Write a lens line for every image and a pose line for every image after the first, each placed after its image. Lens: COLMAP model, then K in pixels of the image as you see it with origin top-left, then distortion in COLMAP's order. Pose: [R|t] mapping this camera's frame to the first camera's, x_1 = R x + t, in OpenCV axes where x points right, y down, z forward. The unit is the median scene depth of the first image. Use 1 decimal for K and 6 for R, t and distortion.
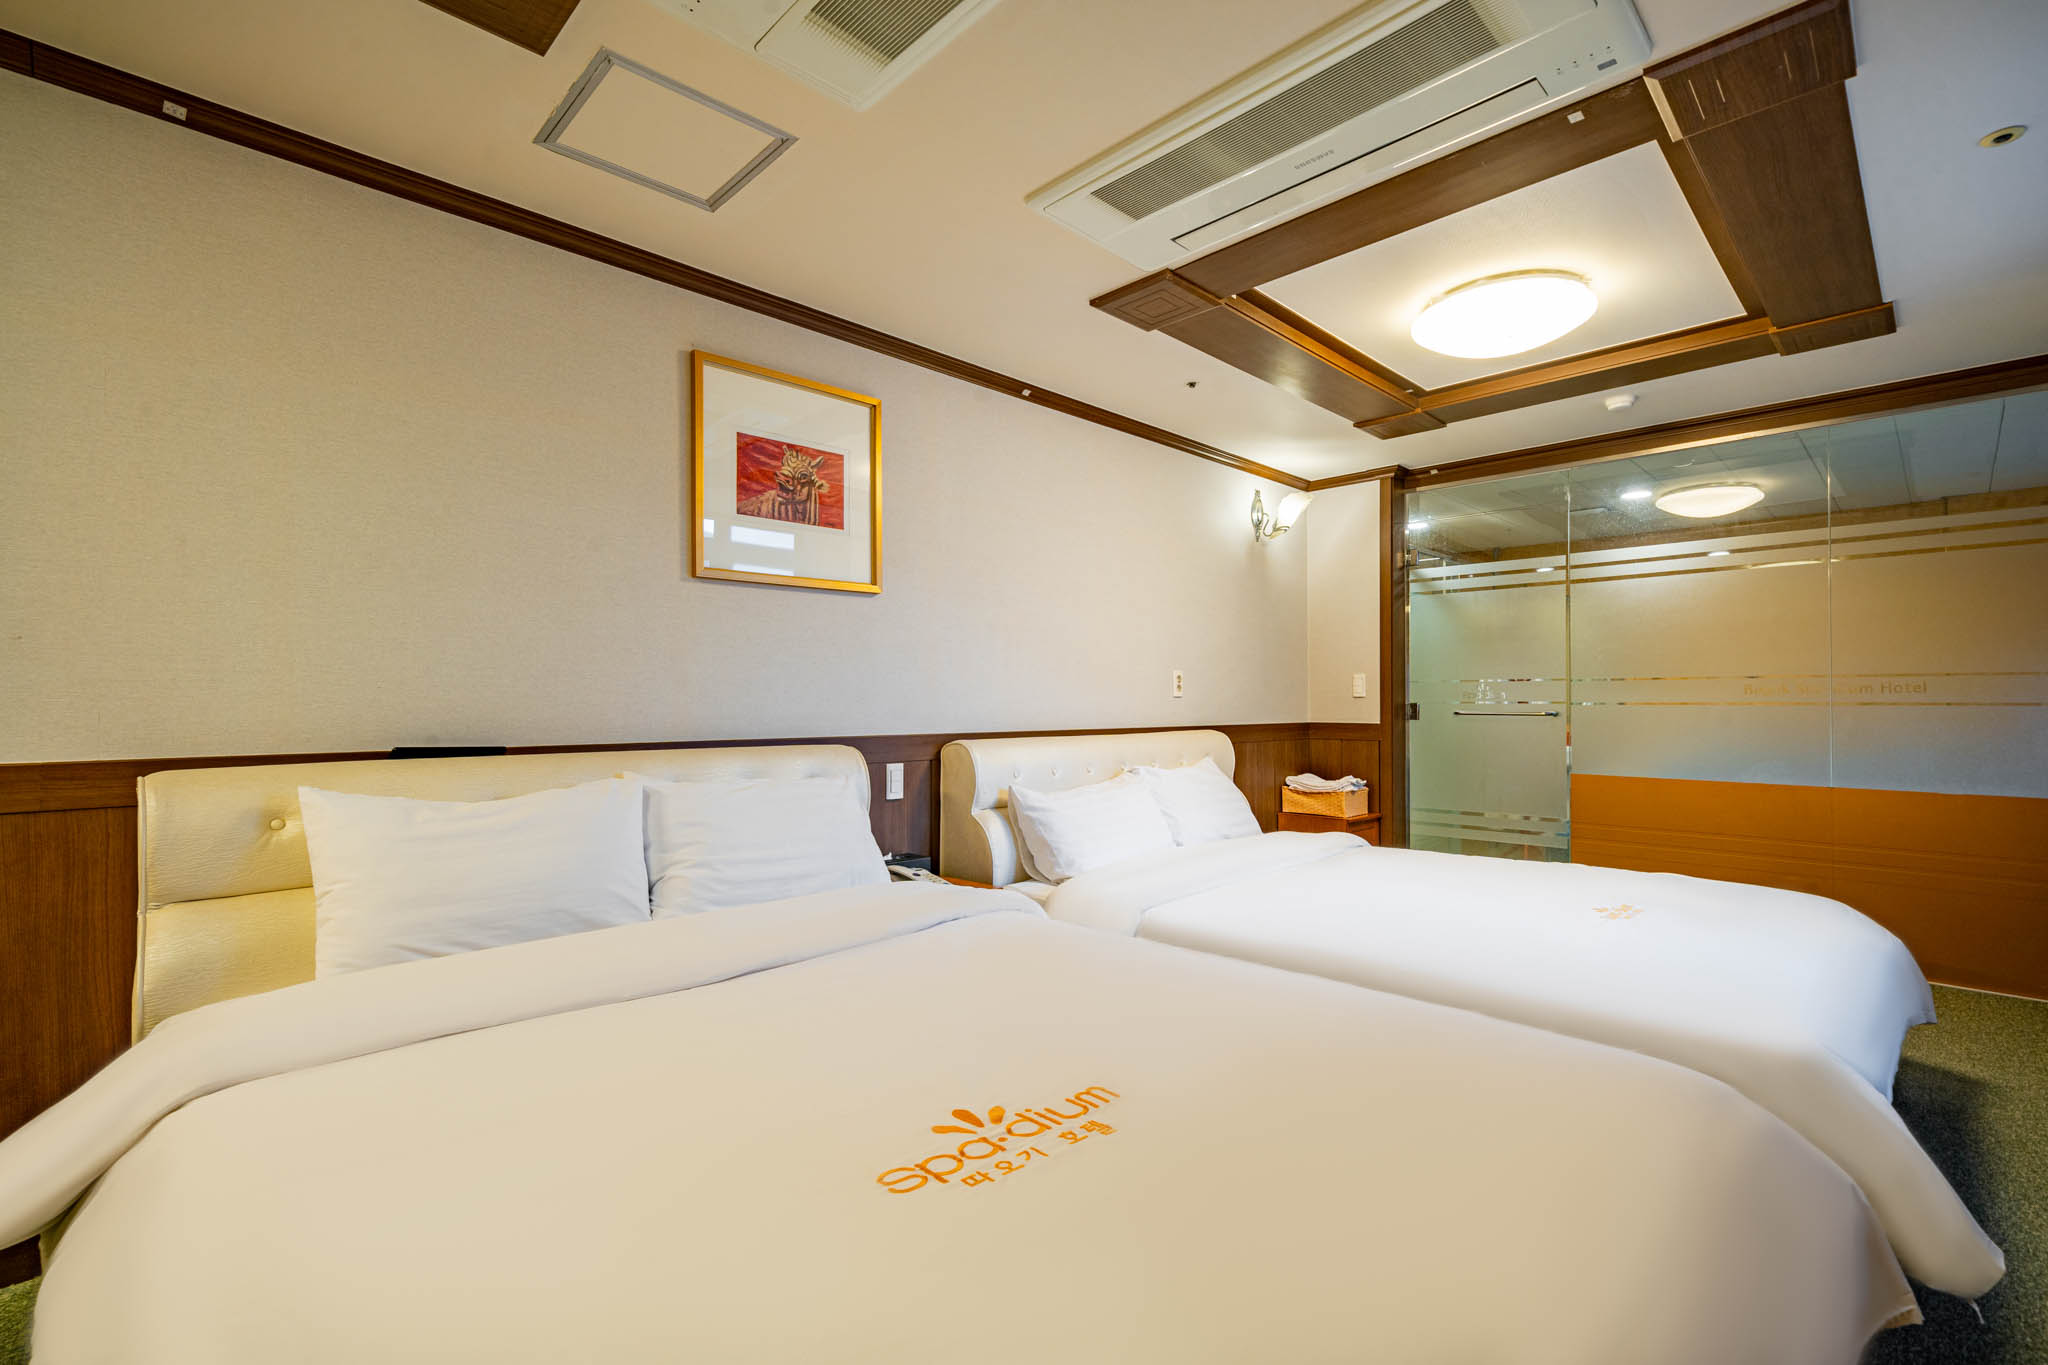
lens RADIAL K [[903.2, 0, 1032.8], [0, 903.2, 688.1], [0, 0, 1]] dist [-0.001278, 0.000242]
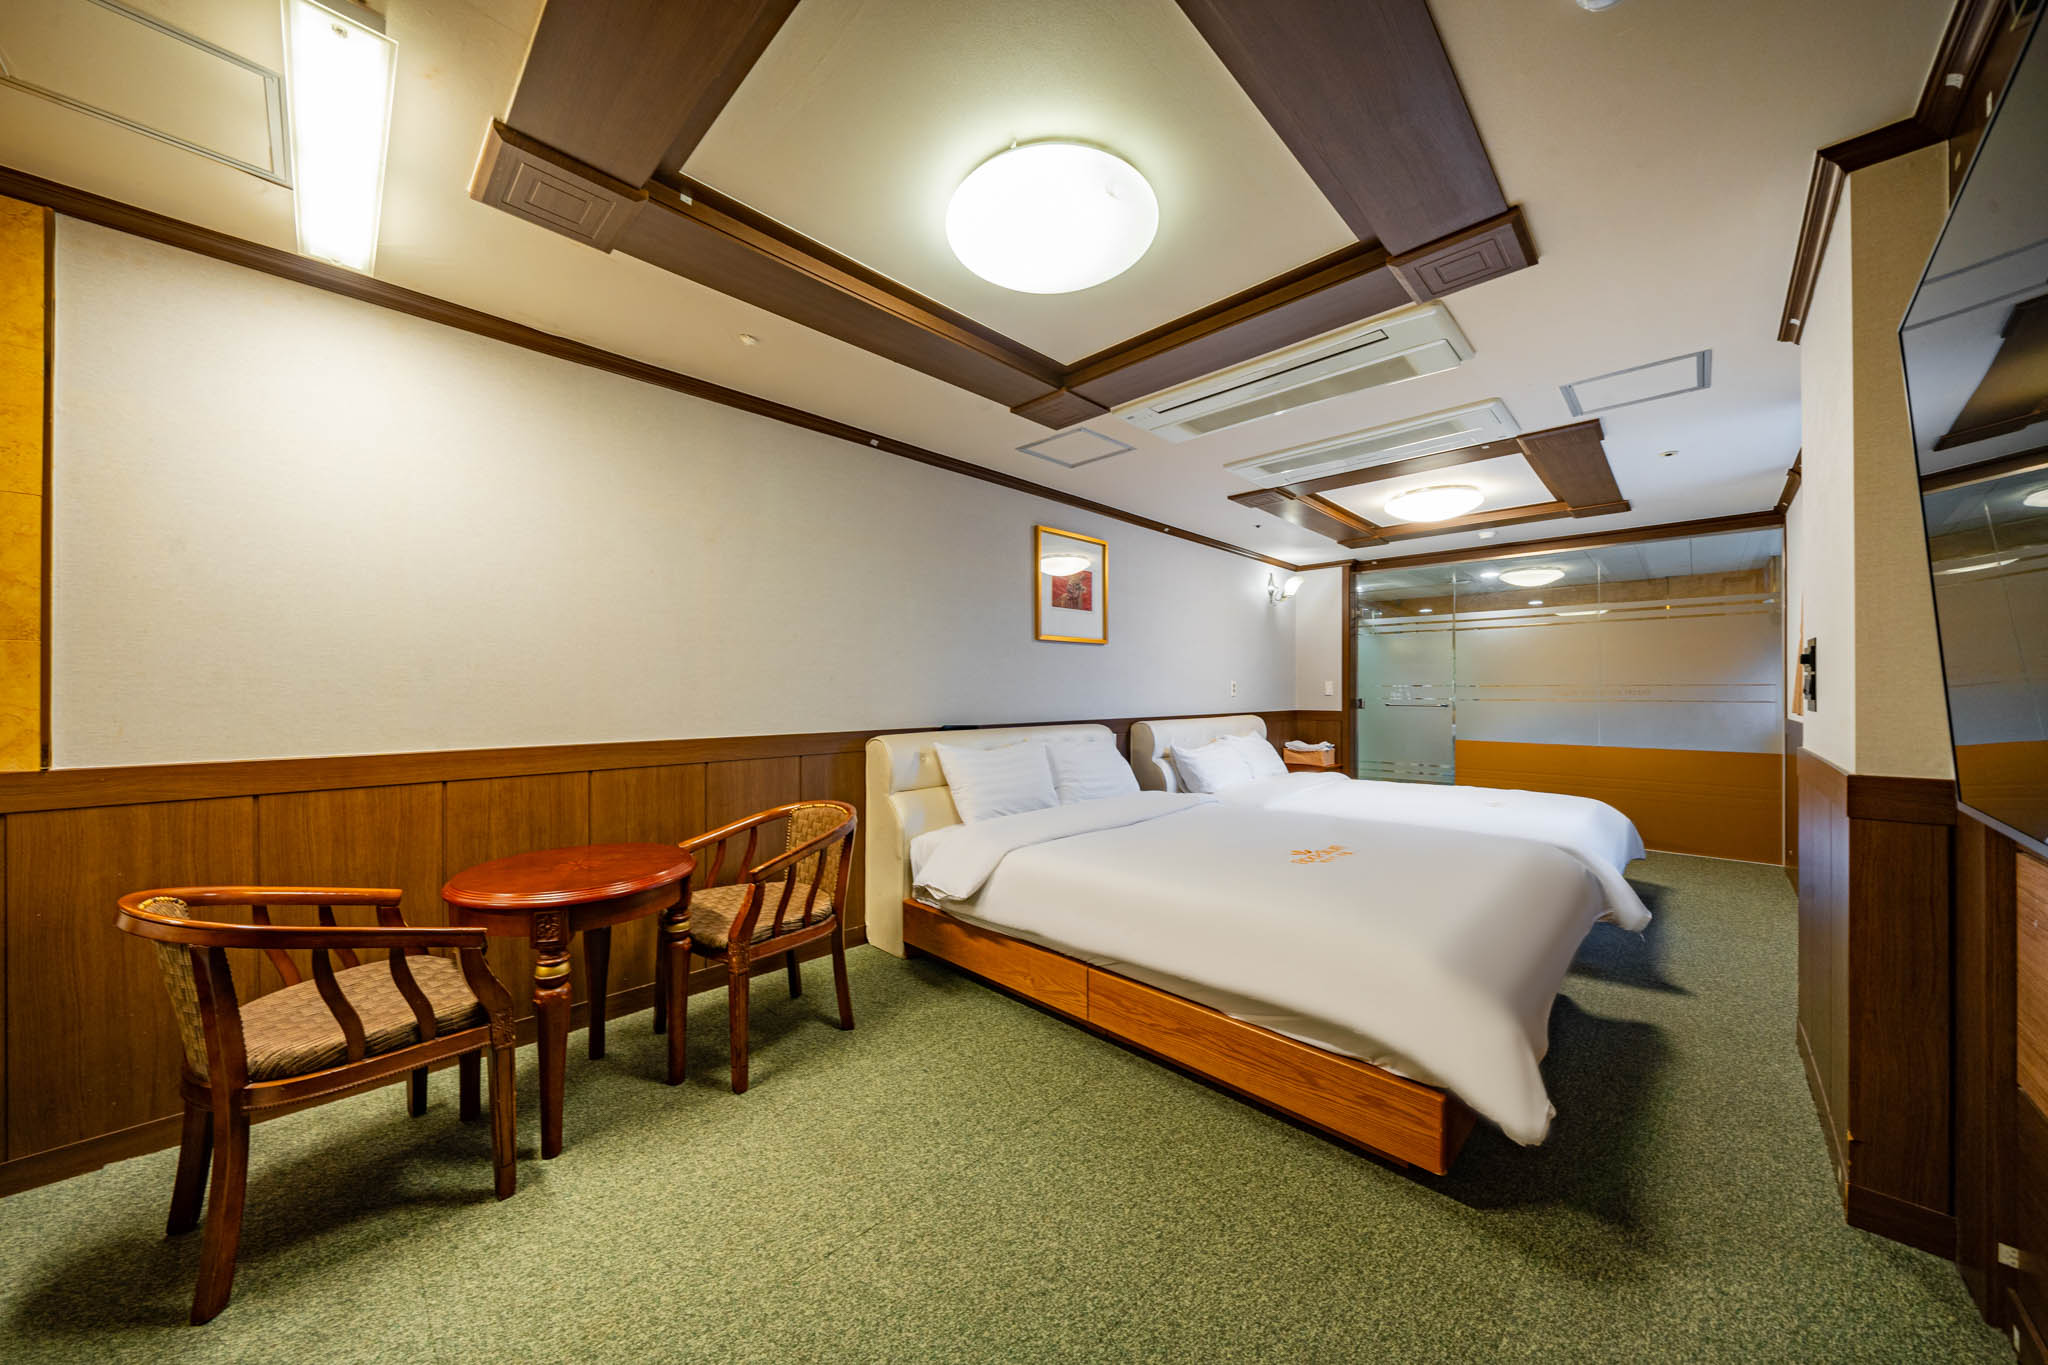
lens RADIAL K [[688.8, 0, 1034.3], [0, 688.8, 689.4], [0, 0, 1]] dist [-0.001165, -0.000085]
pose [[0.999632, -0.001754, 0.027083, -0.325189], [0.001422, 0.999924, 0.012260, -0.025021], [-0.027102, -0.012217, 0.999558, -0.396937]]
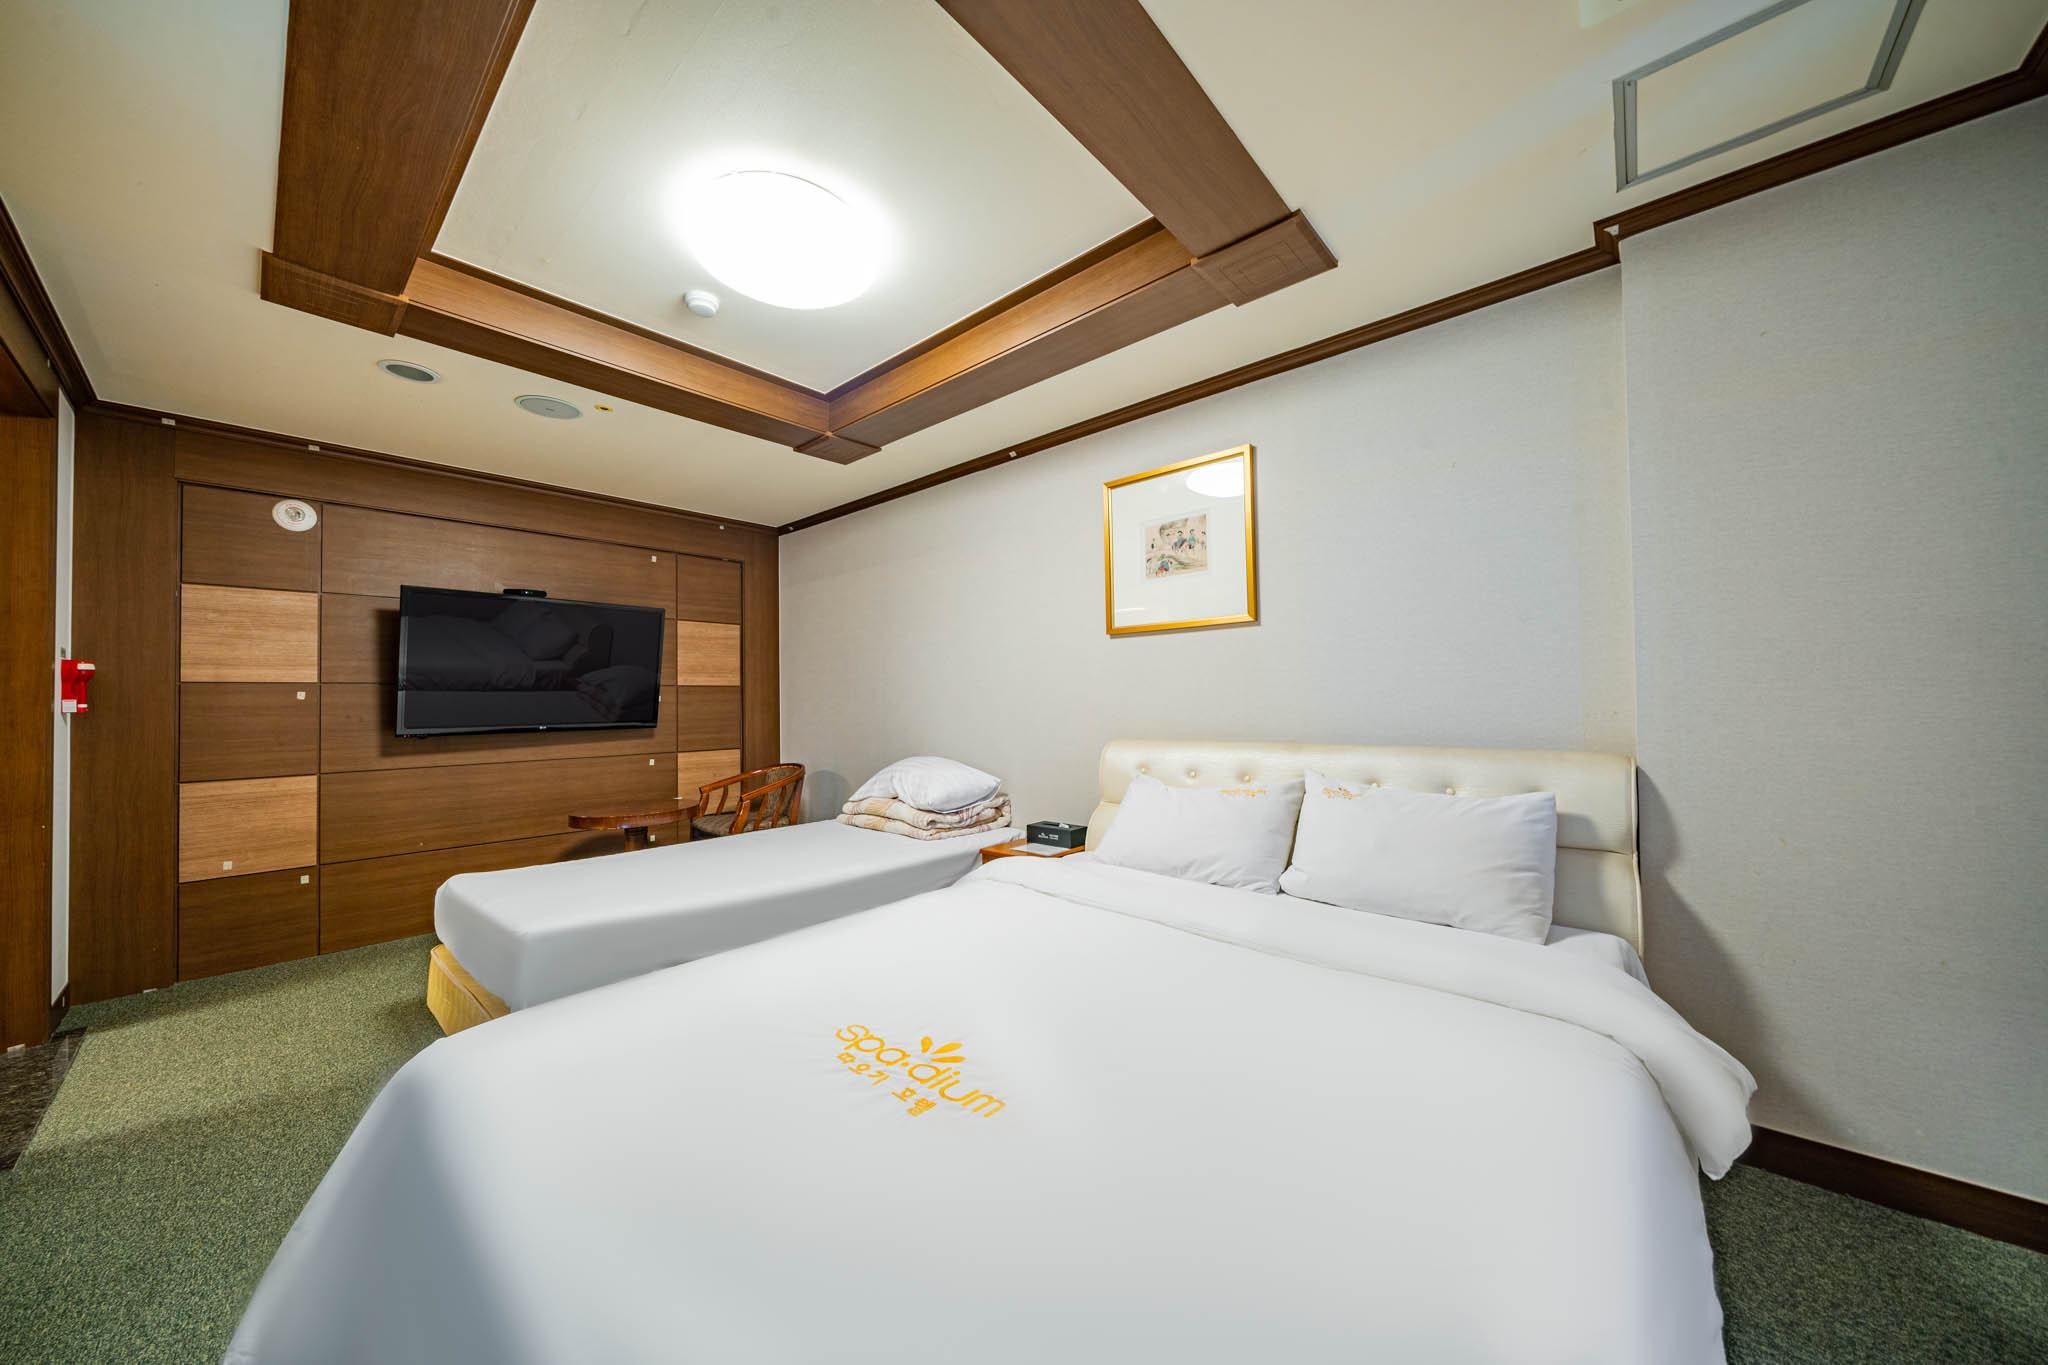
lens RADIAL K [[688.8, 0, 1037.5], [0, 688.8, 698.1], [0, 0, 1]] dist [-0.001165, -0.000085]
pose [[0.079387, -0.017362, -0.996693, 0.842003], [0.029433, 0.999453, -0.015065, -0.011598], [0.996409, -0.028140, 0.079855, 0.955518]]
